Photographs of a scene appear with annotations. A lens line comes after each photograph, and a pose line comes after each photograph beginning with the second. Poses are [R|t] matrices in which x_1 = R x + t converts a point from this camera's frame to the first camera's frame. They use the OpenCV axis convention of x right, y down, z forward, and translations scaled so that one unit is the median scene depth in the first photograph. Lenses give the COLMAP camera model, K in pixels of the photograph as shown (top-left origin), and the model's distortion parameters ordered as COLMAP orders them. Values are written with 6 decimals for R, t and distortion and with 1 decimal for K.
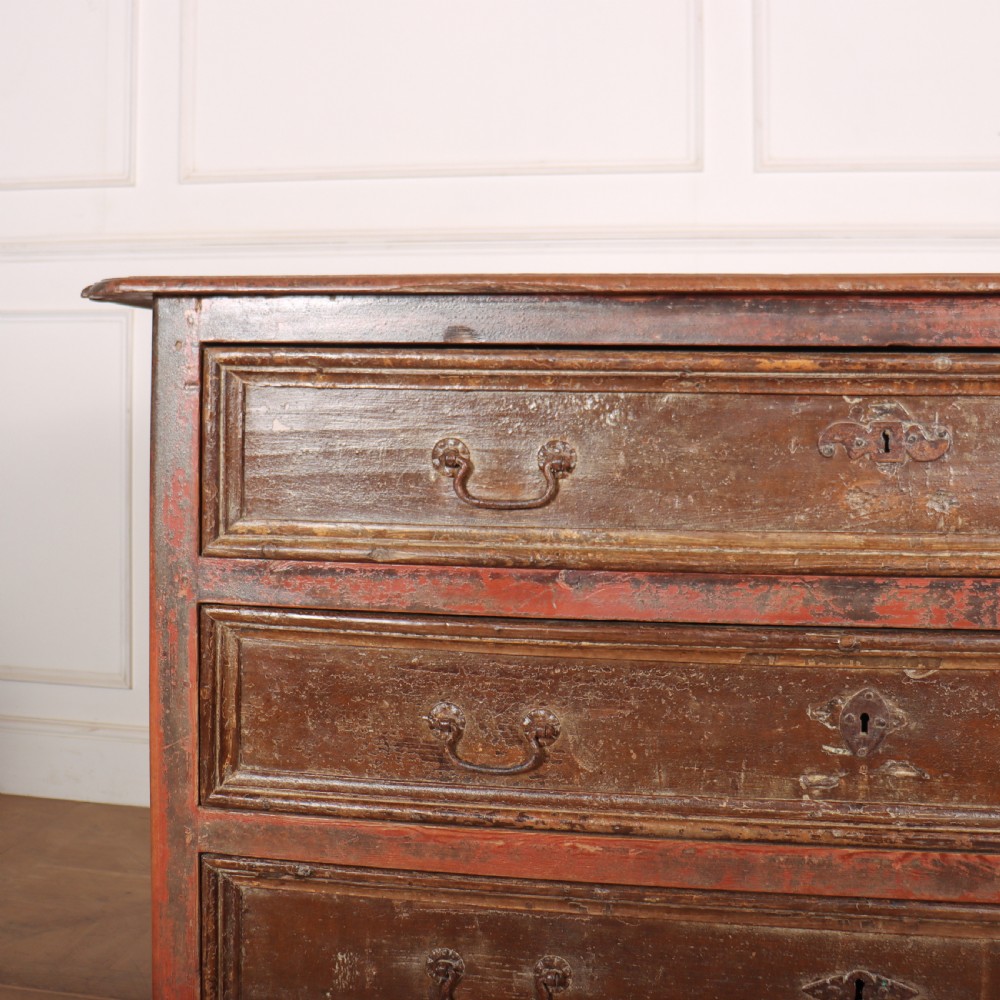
lens RADIAL K [[1381.7, 0, 422.8], [0, 1381.7, 422.7], [0, 0, 1]] dist [-0.184946, 0.164304]
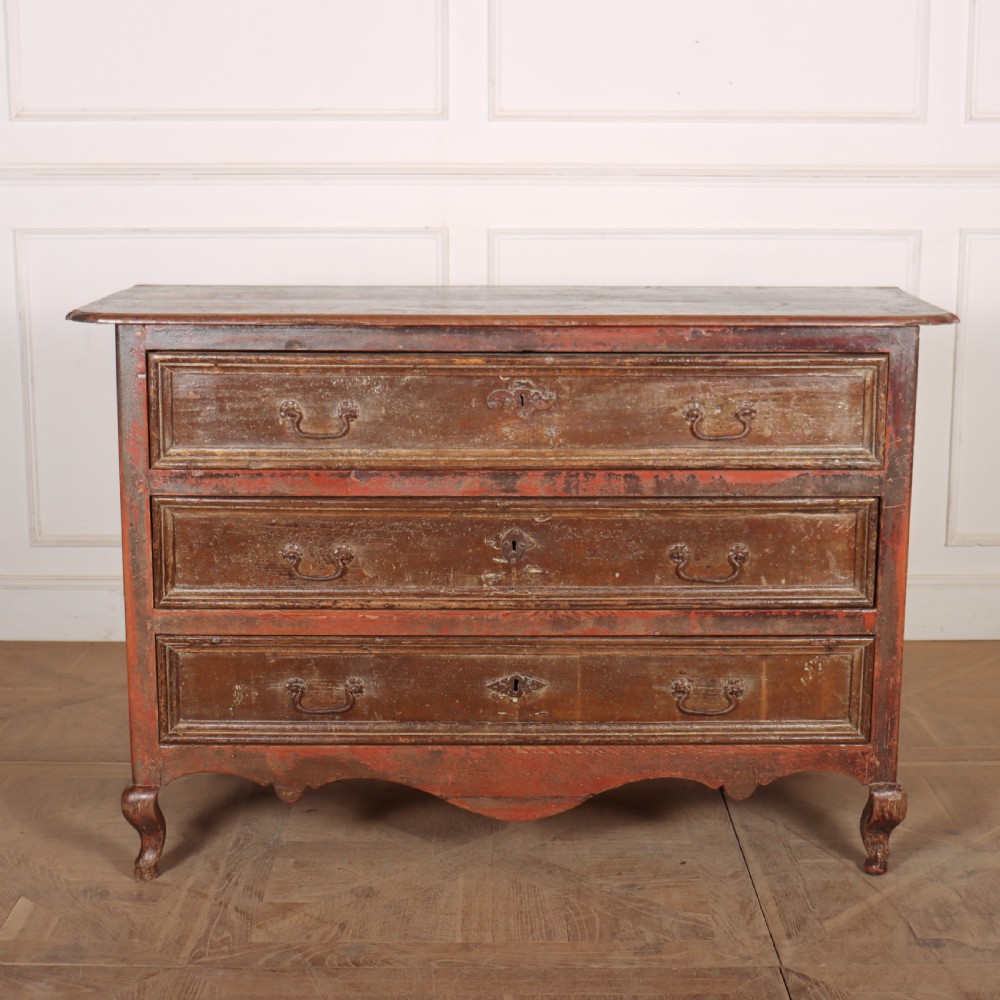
lens RADIAL K [[1765.7, 0, 509.9], [0, 1765.7, 532.6], [0, 0, 1]] dist [-0.075894, -0.037291]
pose [[0.978799, -0.046951, 0.199370, -0.172128], [0.006769, 0.980257, 0.197612, -0.282843], [-0.204712, -0.192073, 0.959792, -1.362674]]
